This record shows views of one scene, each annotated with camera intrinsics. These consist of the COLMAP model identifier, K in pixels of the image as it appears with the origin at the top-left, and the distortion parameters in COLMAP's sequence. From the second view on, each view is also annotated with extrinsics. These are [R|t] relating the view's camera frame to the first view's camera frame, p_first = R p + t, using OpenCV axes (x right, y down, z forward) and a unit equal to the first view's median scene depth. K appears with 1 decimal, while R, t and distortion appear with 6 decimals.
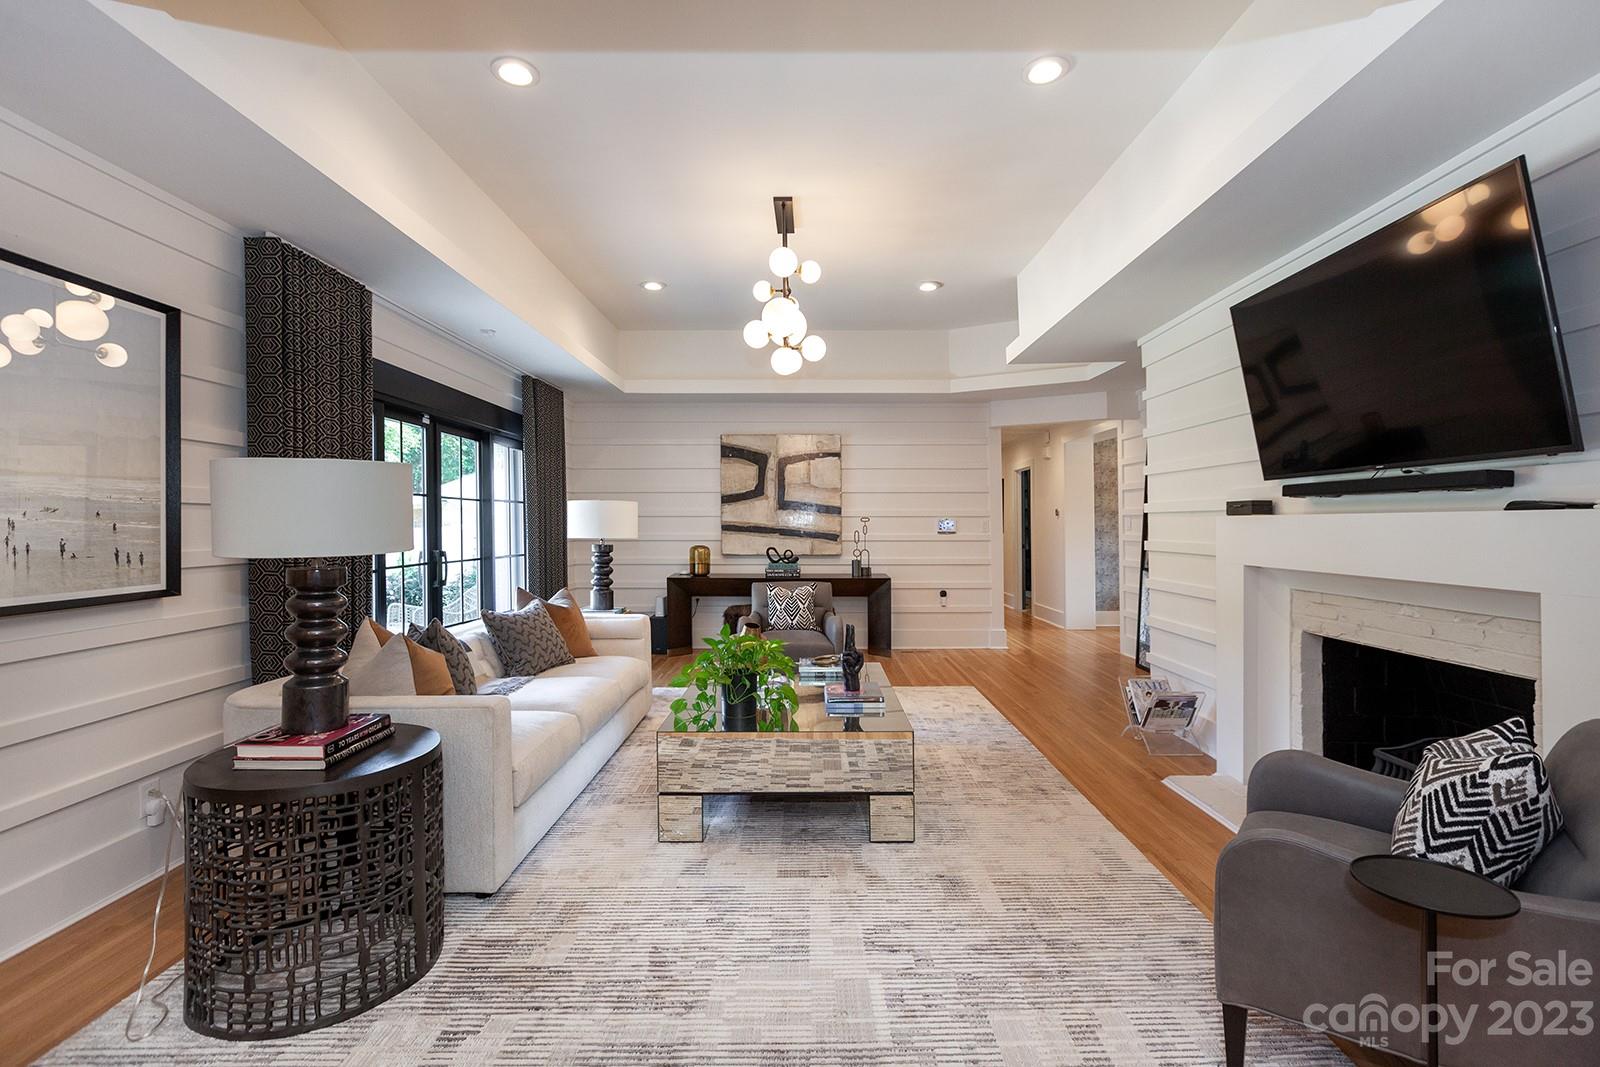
lens RADIAL K [[732.0, 0, 804.8], [0, 732.0, 523.7], [0, 0, 1]] dist [0.002423, -0.001258]
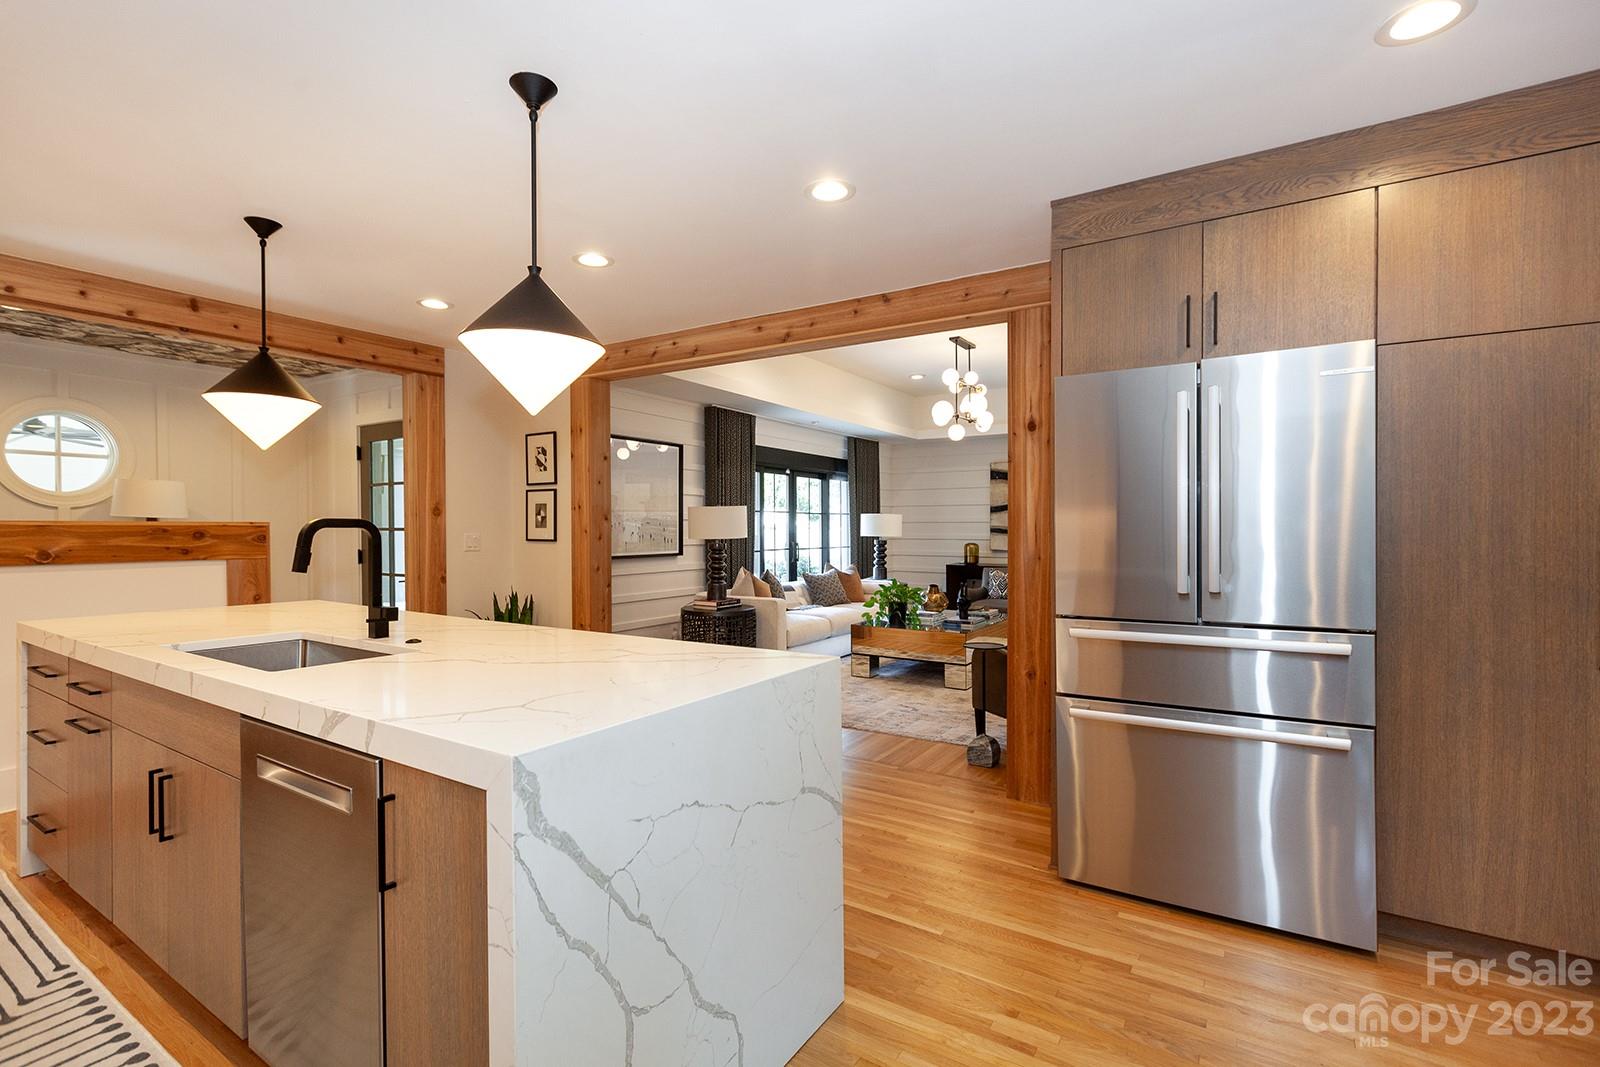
lens RADIAL K [[732.0, 0, 790.7], [0, 732.0, 529.7], [0, 0, 1]] dist [0.002423, -0.001258]
pose [[0.836636, 0.001796, -0.547756, 0.609750], [0.000188, 0.999994, 0.003566, -0.001564], [0.547759, -0.003086, 0.836631, -0.659967]]
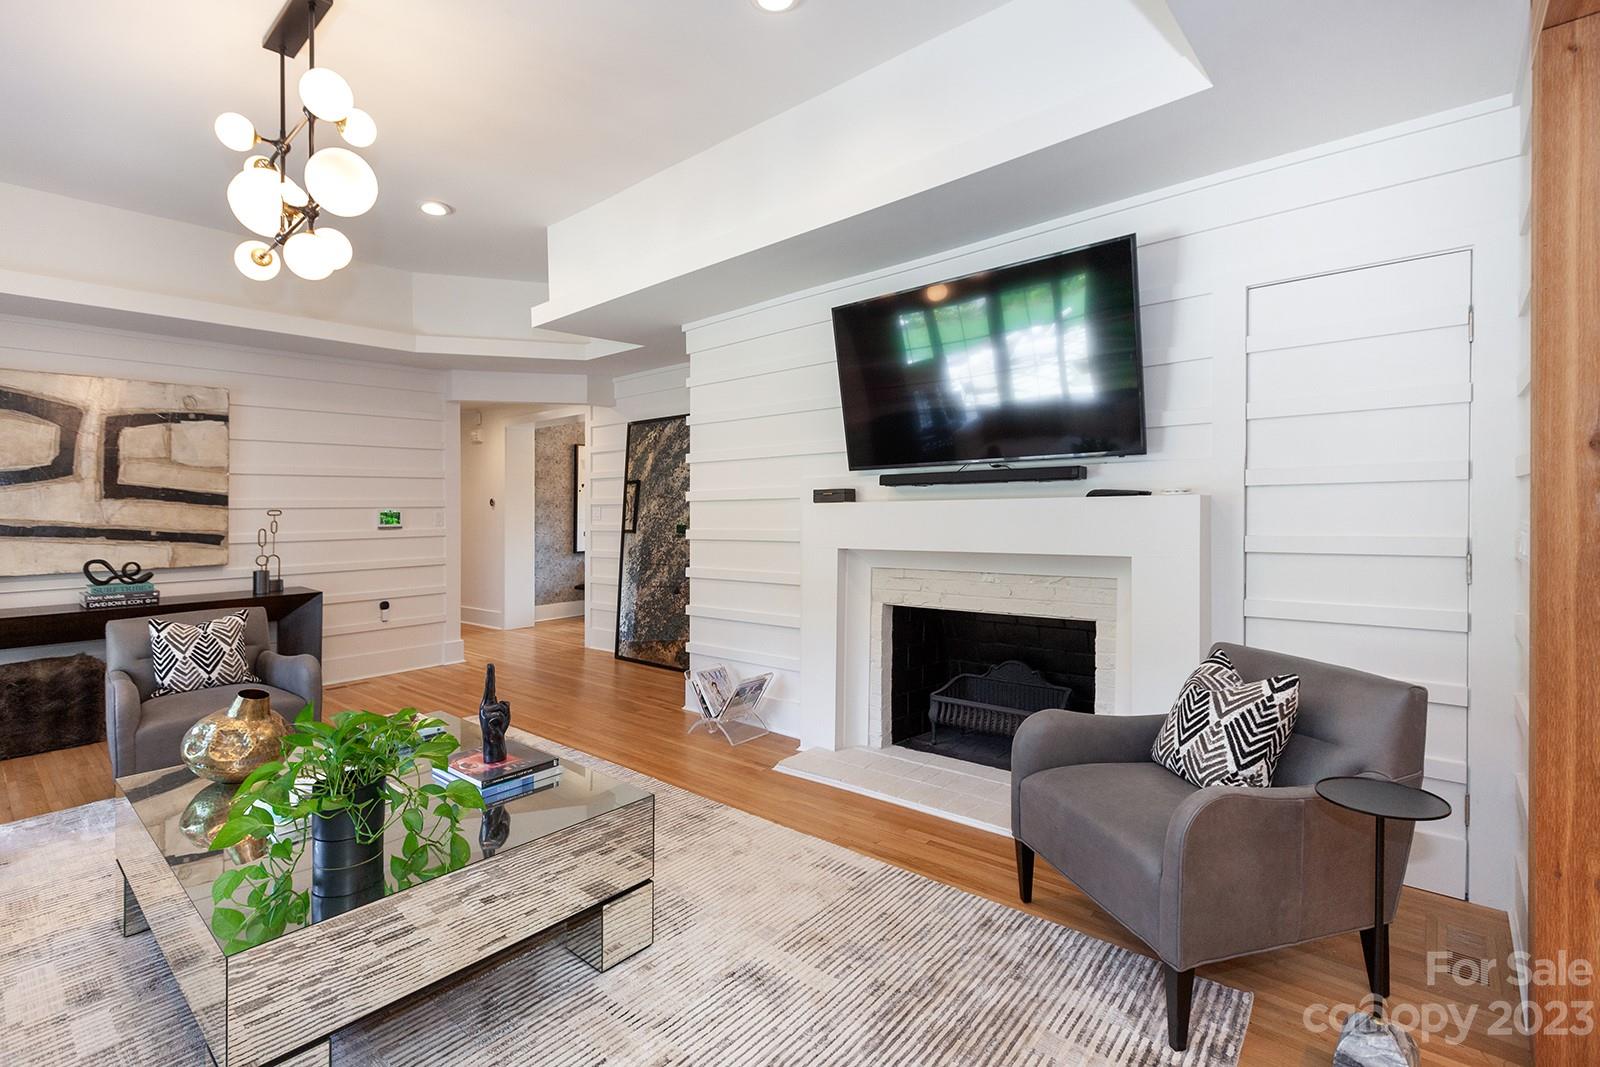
lens RADIAL K [[732.0, 0, 797.7], [0, 732.0, 509.0], [0, 0, 1]] dist [0.002423, -0.001258]
pose [[0.661436, -0.008143, 0.749958, -0.226556], [0.014769, 0.999889, -0.002169, -0.000281], [-0.749857, 0.012511, 0.661482, 0.294566]]
